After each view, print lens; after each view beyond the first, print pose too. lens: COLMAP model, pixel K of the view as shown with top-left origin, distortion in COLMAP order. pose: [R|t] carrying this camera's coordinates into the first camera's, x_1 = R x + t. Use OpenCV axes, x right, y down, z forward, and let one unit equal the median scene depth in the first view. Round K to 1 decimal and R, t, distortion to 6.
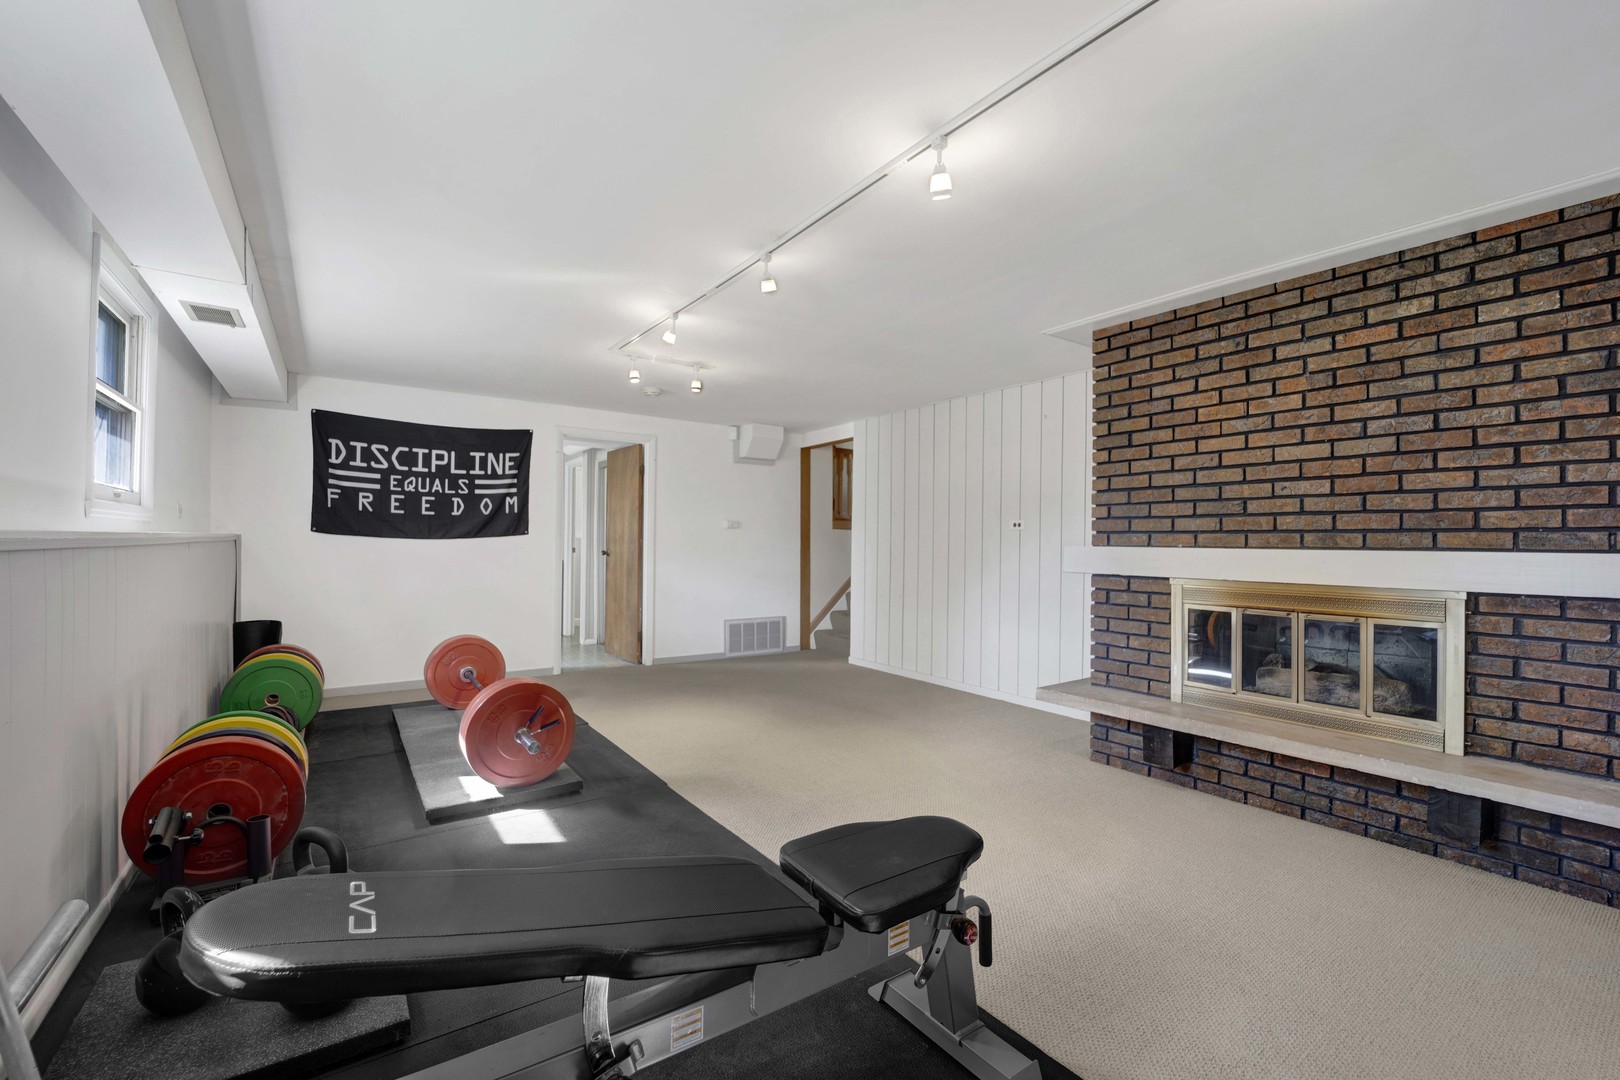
lens RADIAL K [[679.9, 0, 802.7], [0, 679.9, 537.9], [0, 0, 1]] dist [-0.002863, -0.000374]
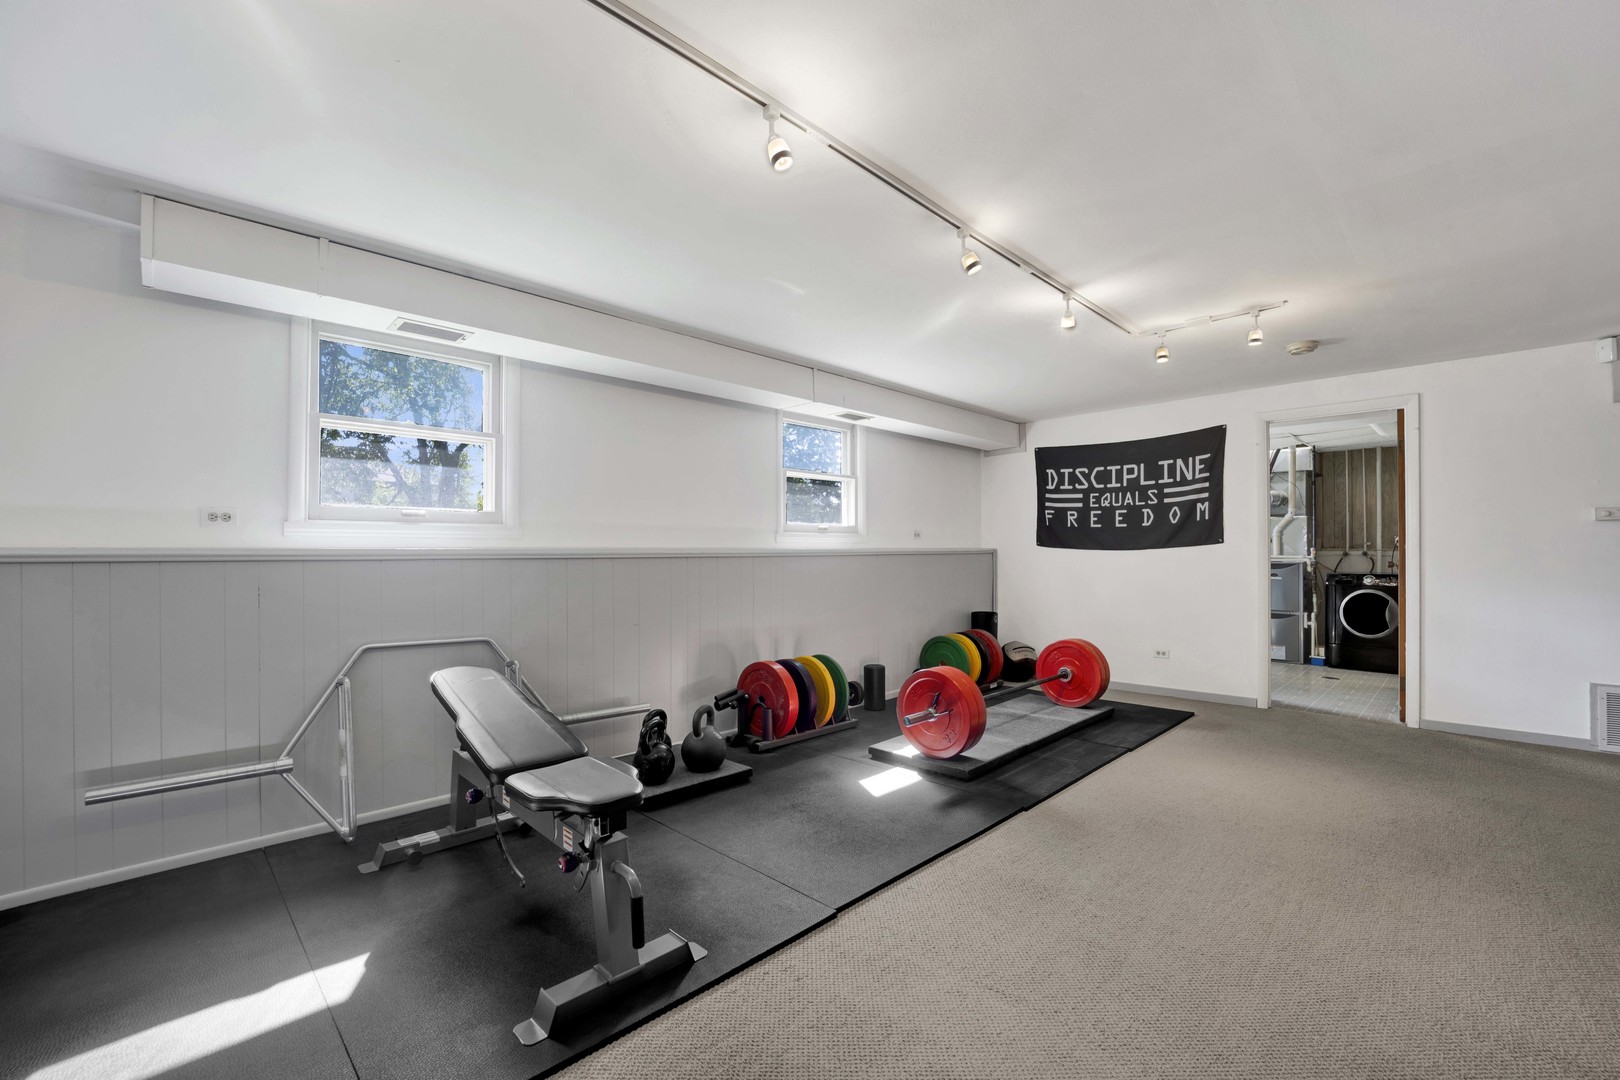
lens RADIAL K [[679.9, 0, 802.7], [0, 679.9, 537.9], [0, 0, 1]] dist [-0.002863, -0.000374]
pose [[0.192159, -0.036385, -0.980689, 0.394025], [0.013388, 0.999317, -0.034453, 0.013007], [0.981273, -0.006509, 0.192514, 0.308130]]
